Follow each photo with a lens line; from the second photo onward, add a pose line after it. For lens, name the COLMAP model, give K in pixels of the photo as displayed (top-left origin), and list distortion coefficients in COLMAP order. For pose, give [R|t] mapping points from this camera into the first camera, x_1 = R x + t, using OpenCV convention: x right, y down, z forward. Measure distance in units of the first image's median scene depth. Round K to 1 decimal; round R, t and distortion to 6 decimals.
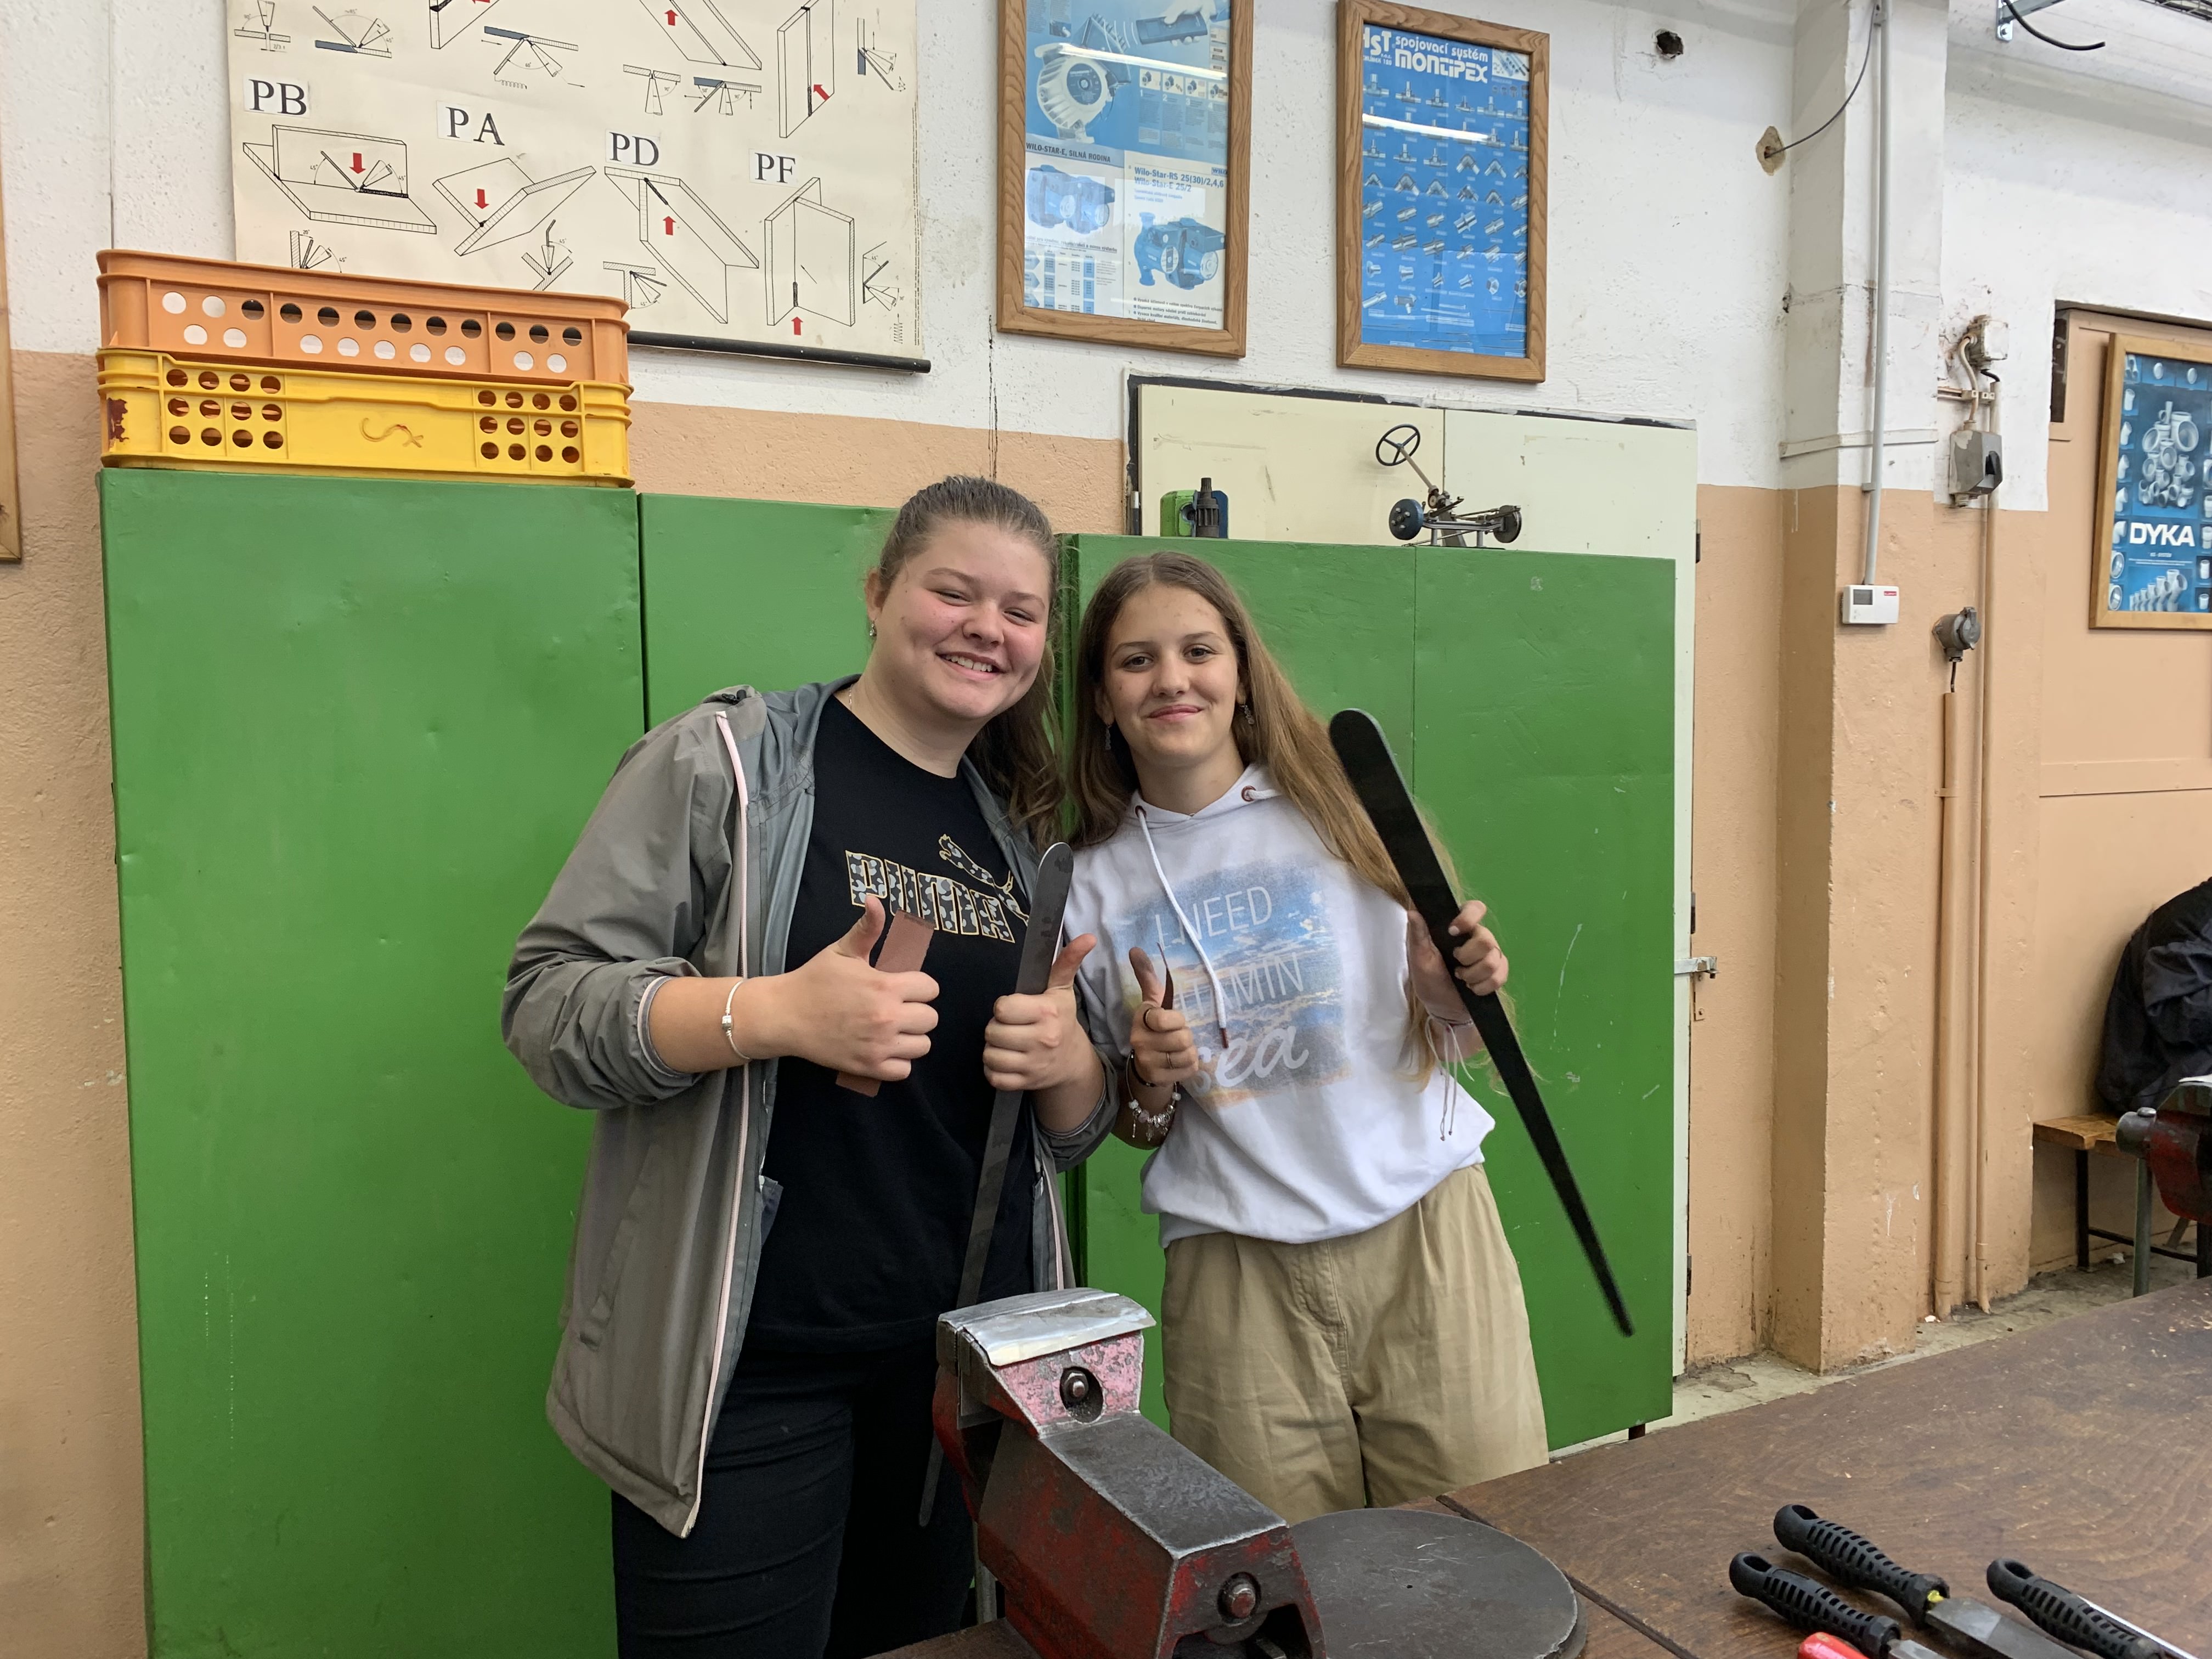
lens RADIAL K [[1694.1, 0, 1104.8], [0, 1694.1, 811.8], [0, 0, 1]] dist [0.029462, -0.031651]
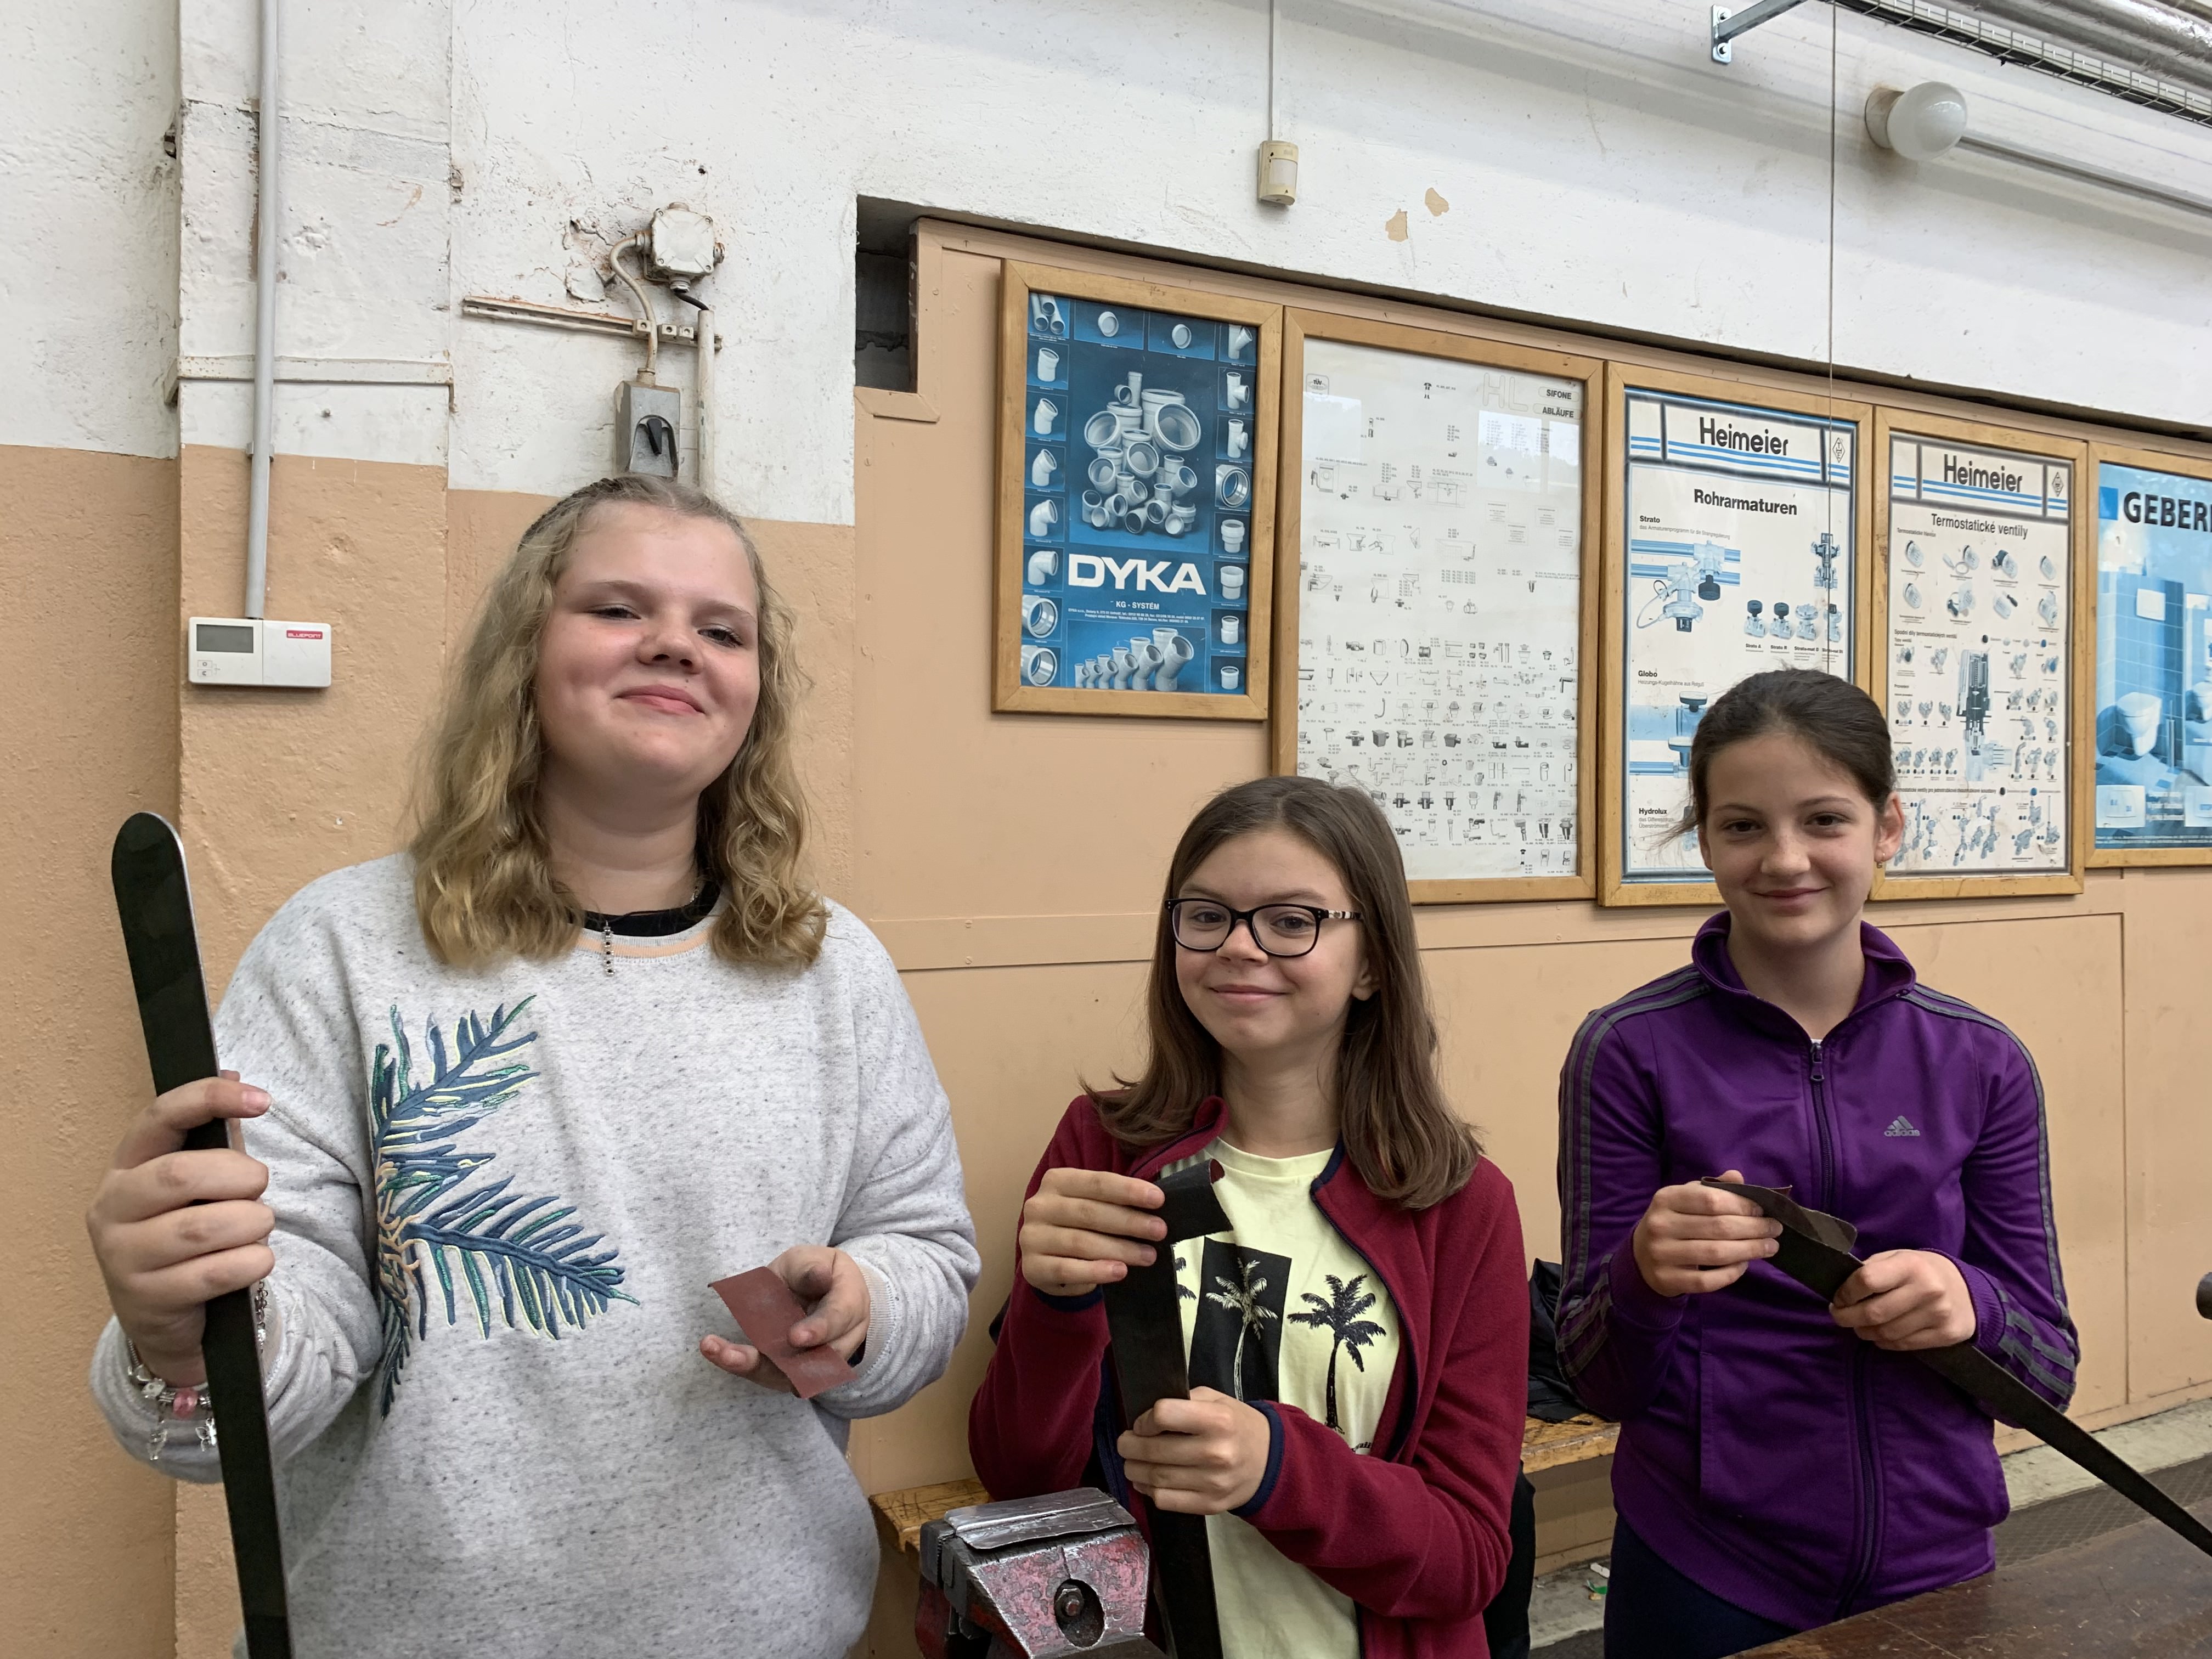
lens RADIAL K [[1694.1, 0, 1108.5], [0, 1694.1, 820.7], [0, 0, 1]] dist [0.029462, -0.031651]
pose [[0.999860, 0.016681, 0.001336, 0.616096], [-0.016580, 0.998280, -0.056226, -0.031090], [-0.002271, 0.056196, 0.998417, 0.356280]]
